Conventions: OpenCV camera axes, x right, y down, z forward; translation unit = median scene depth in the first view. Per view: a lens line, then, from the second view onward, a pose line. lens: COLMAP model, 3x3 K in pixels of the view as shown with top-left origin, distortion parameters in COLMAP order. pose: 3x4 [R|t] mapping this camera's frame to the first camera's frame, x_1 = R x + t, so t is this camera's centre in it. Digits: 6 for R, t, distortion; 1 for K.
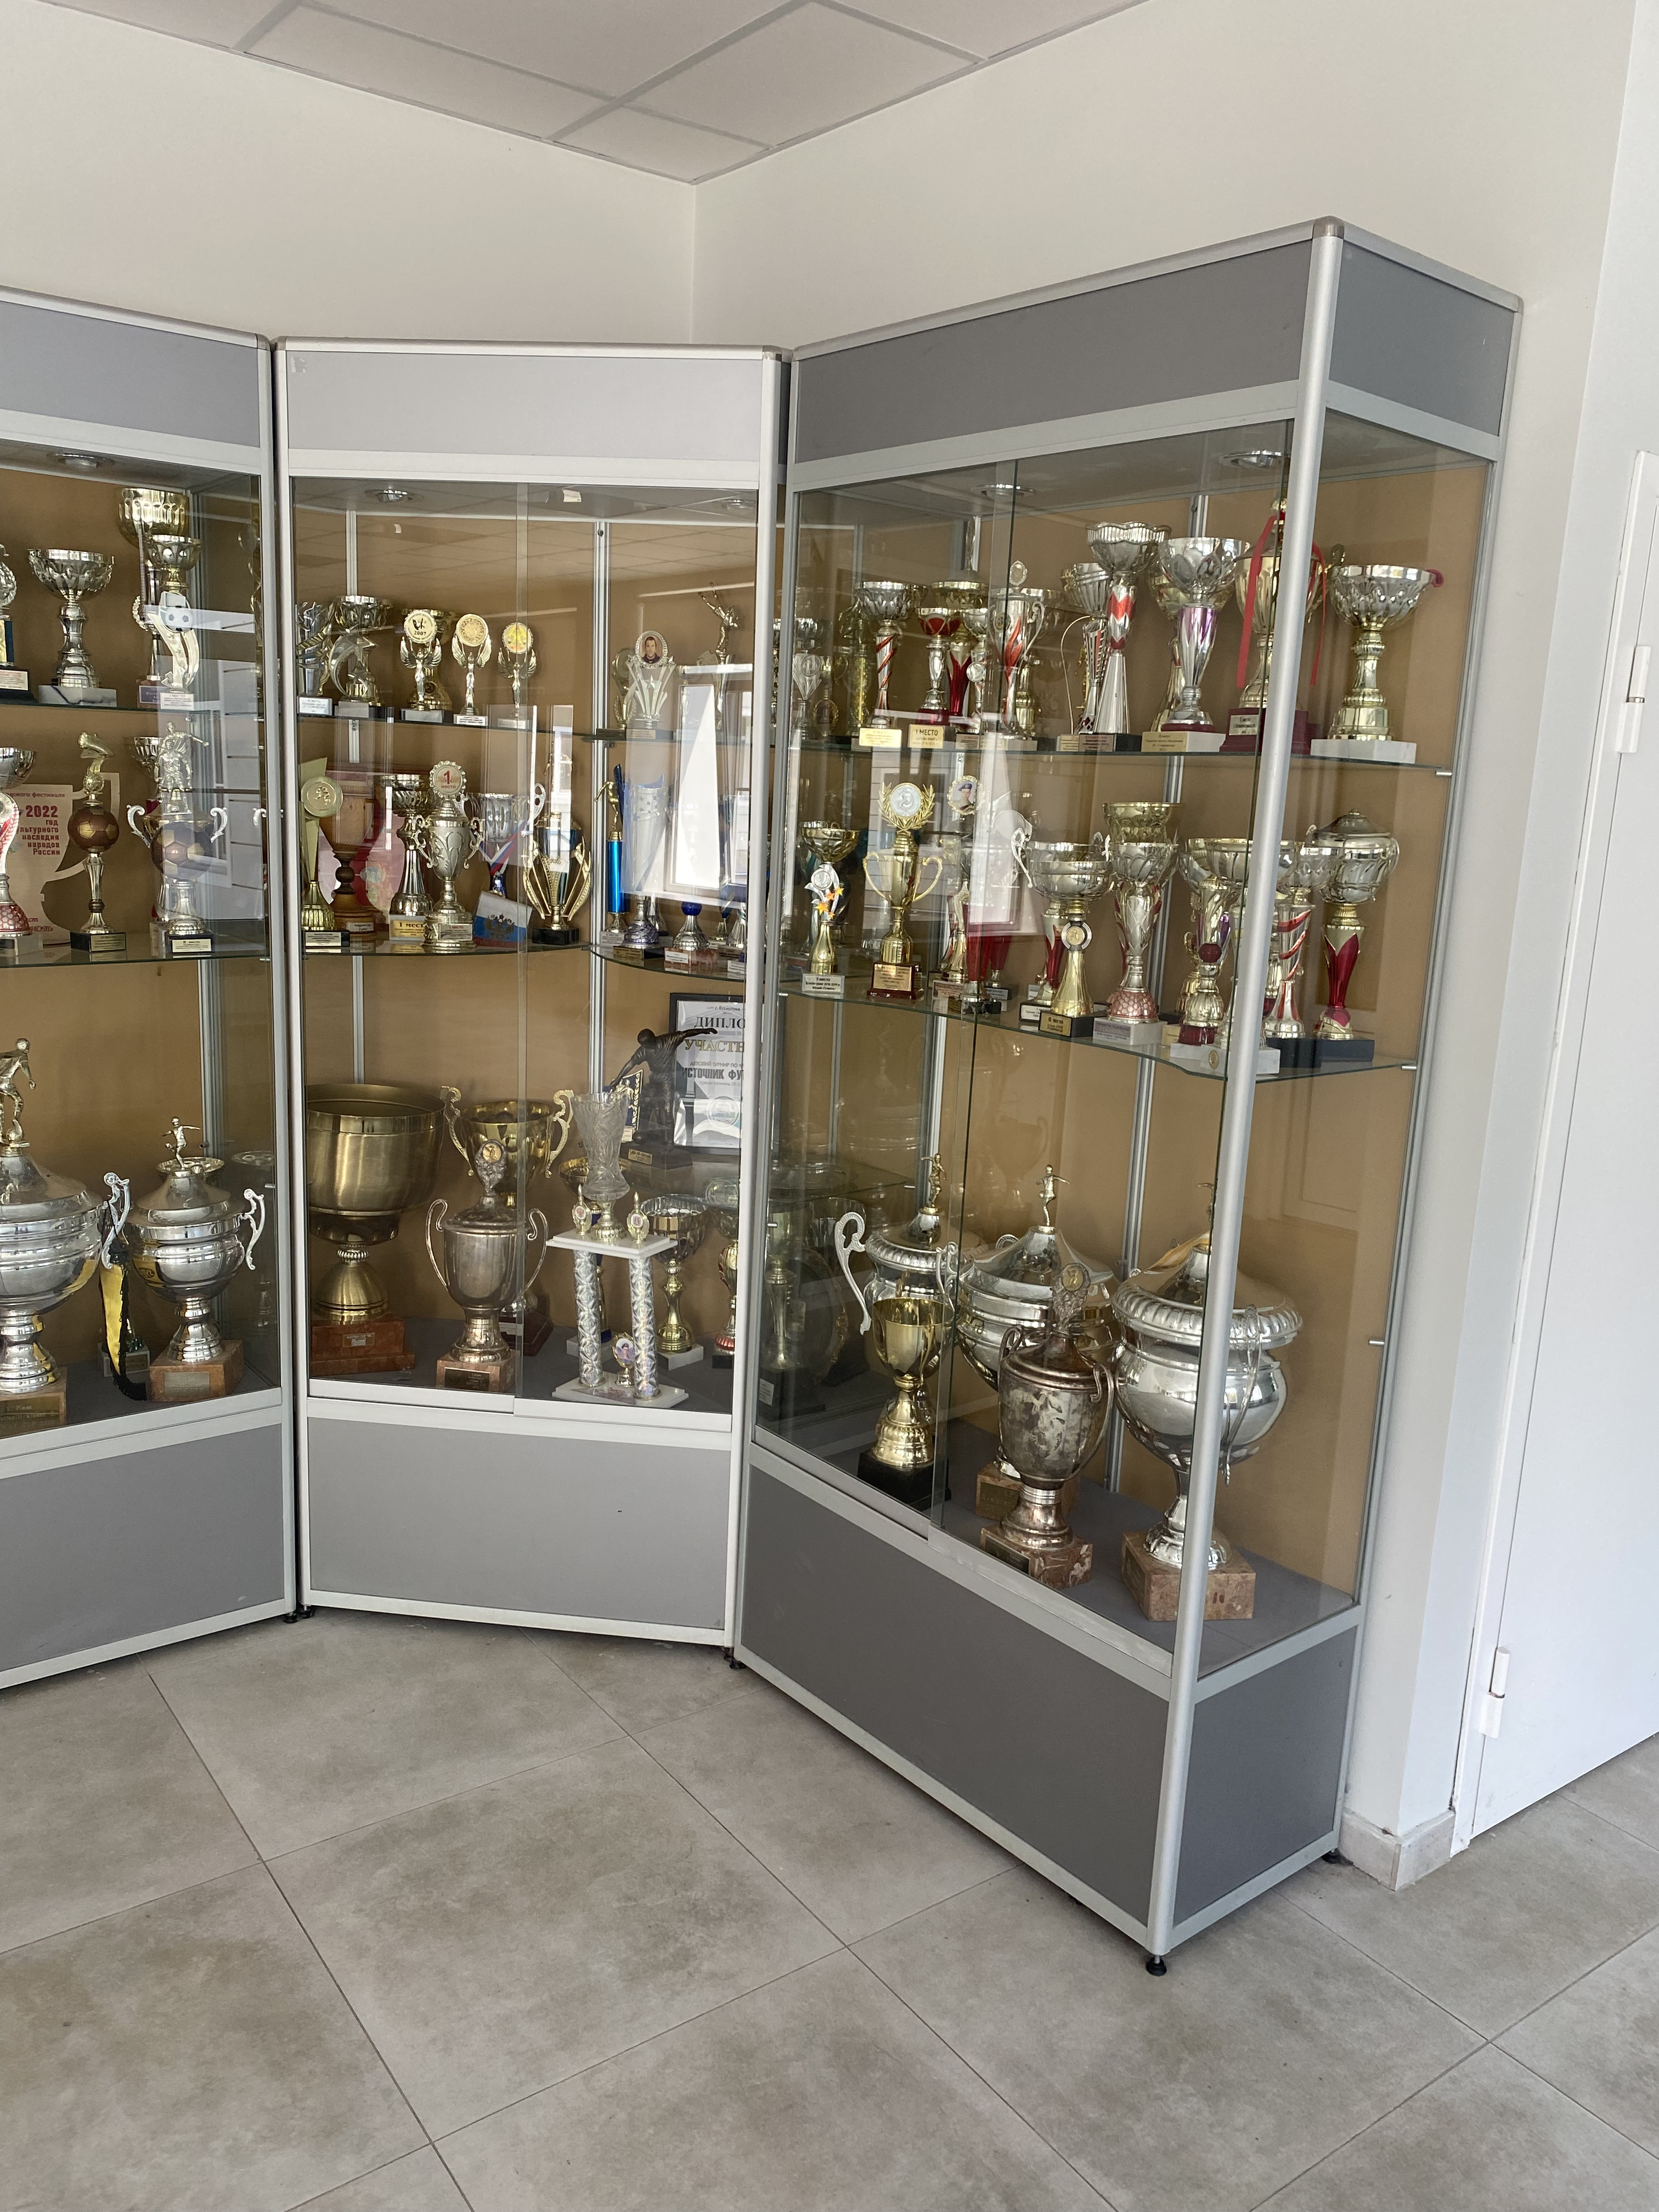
lens RADIAL K [[1678.7, 0, 829.5], [0, 1678.7, 1106.0], [0, 0, 1]] dist [0.036084, -0.061469]
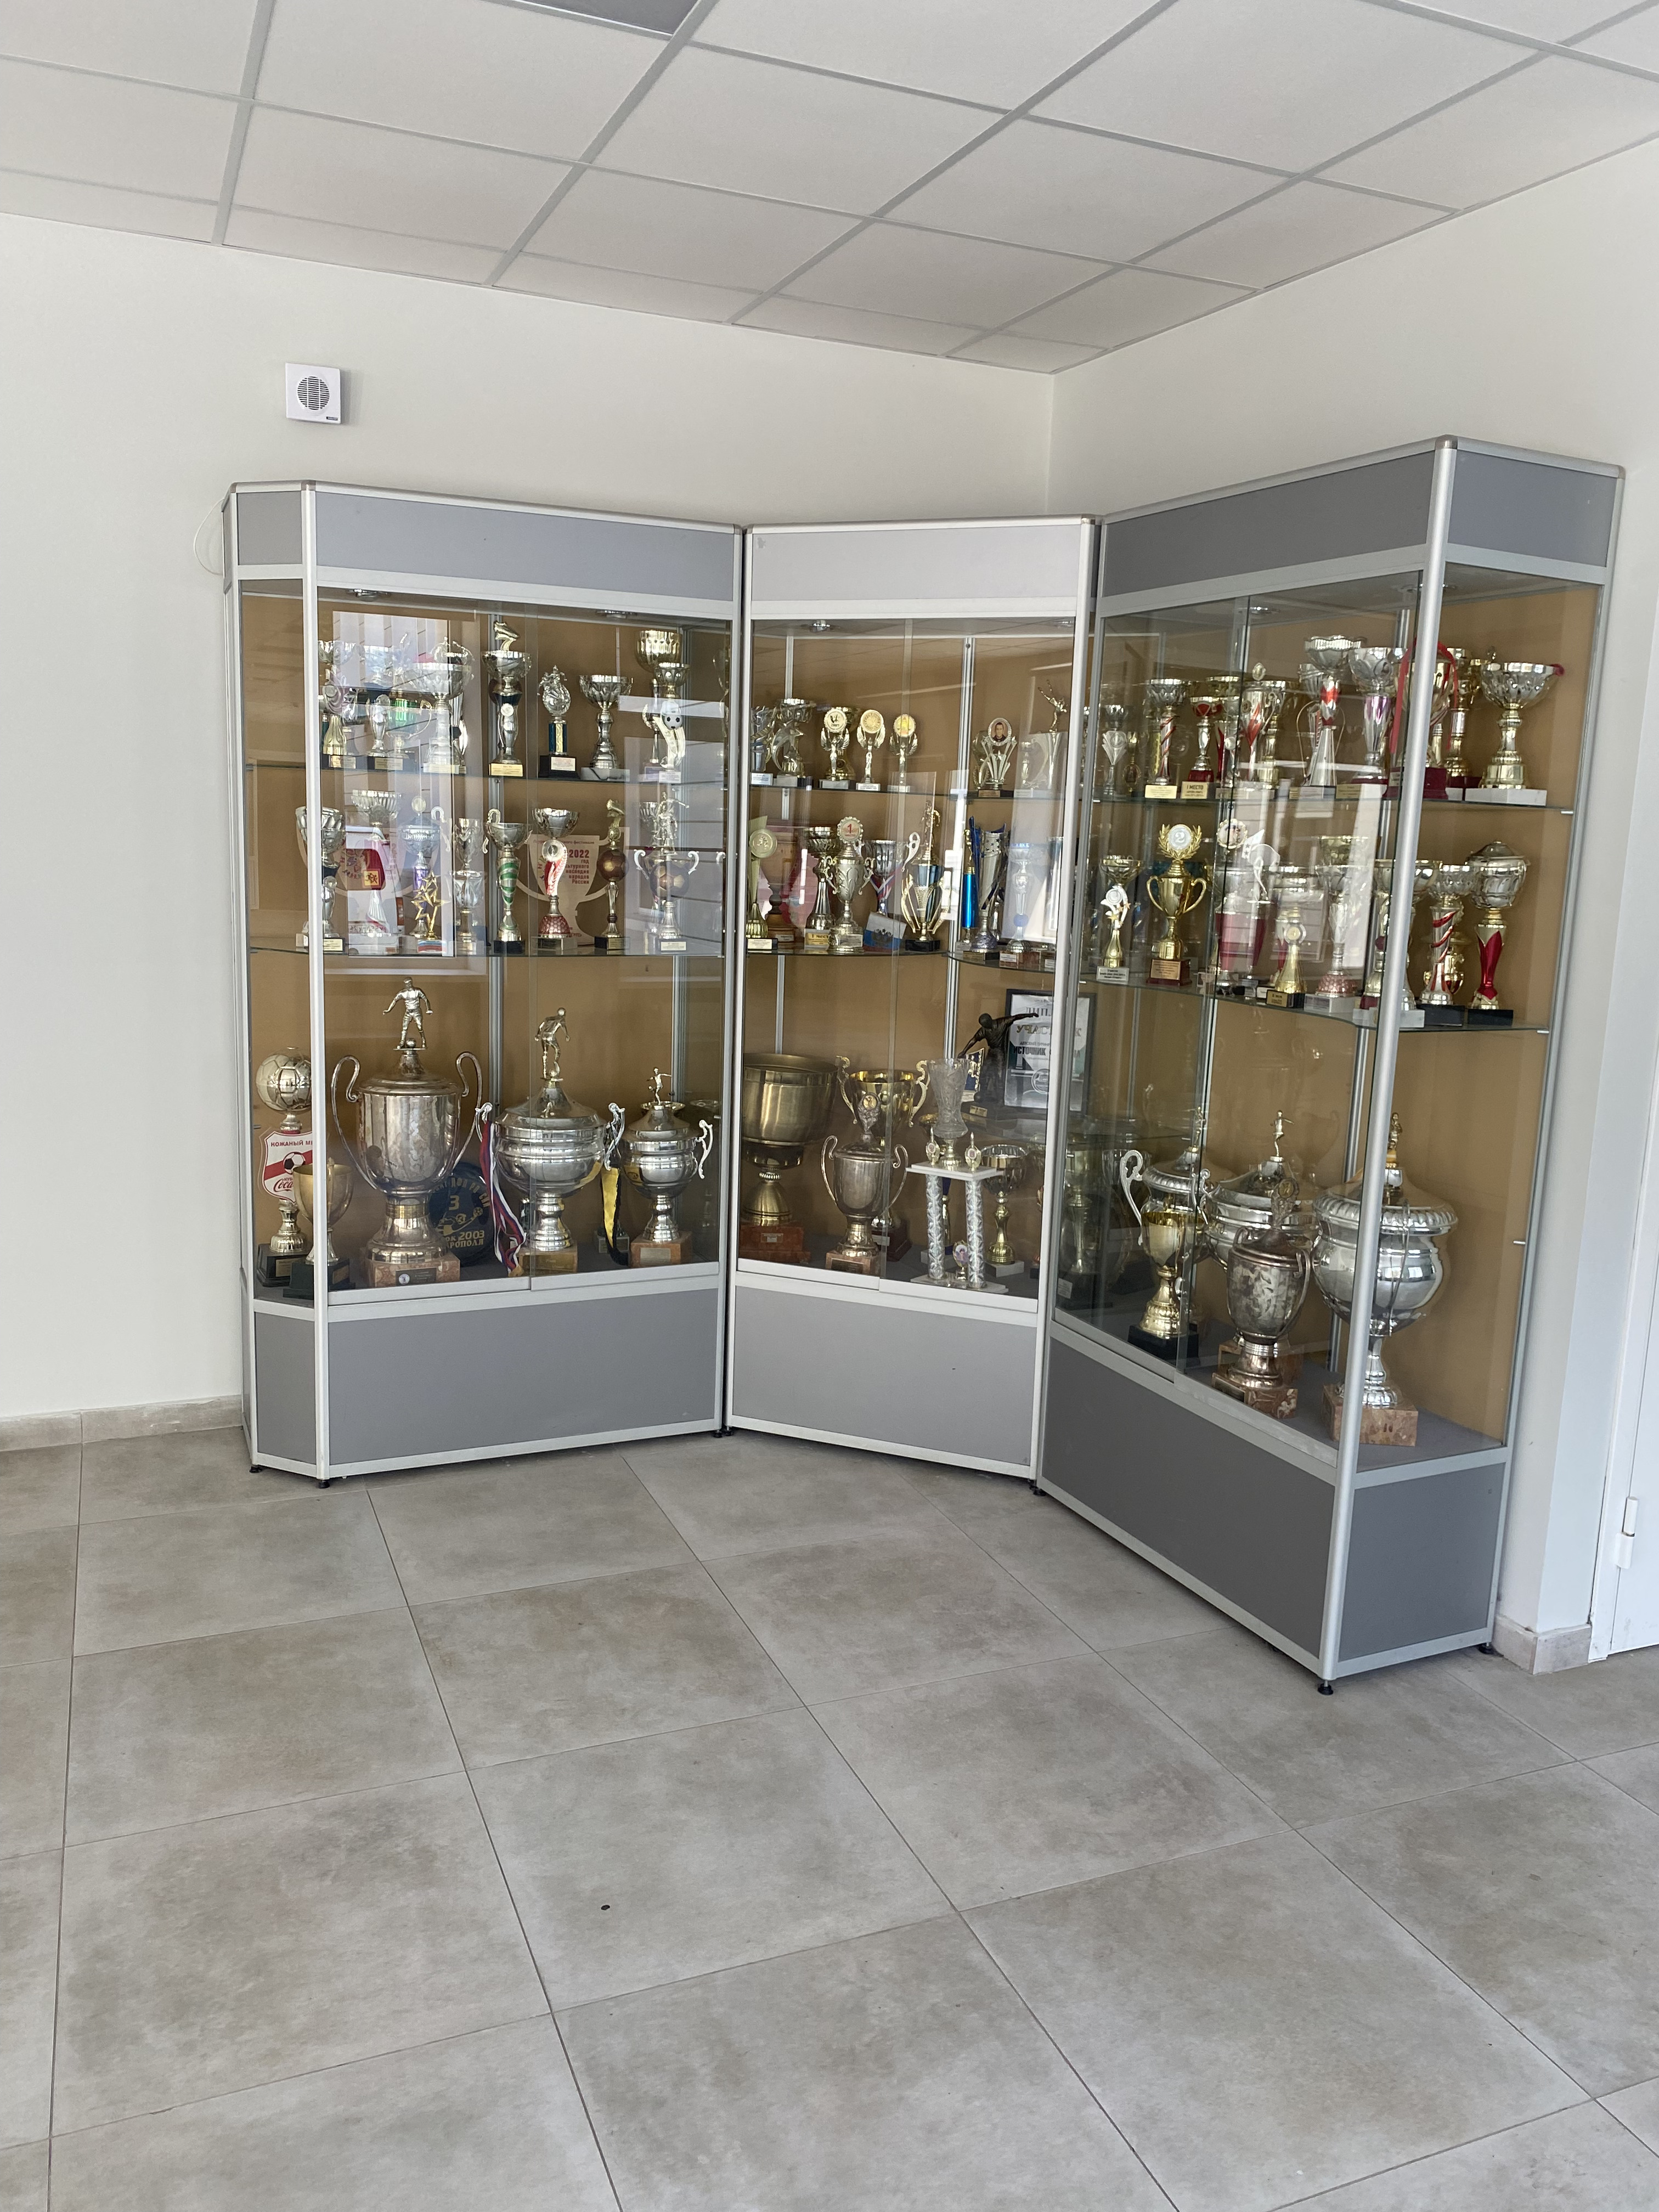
lens RADIAL K [[1795.5, 0, 817.1], [0, 1795.5, 1155.8], [0, 0, 1]] dist [0.122348, -0.285126]
pose [[0.971102, 0.032609, -0.236426, 0.117347], [-0.038050, 0.999105, -0.018484, 0.112935], [0.235612, 0.026946, 0.971474, -0.485770]]
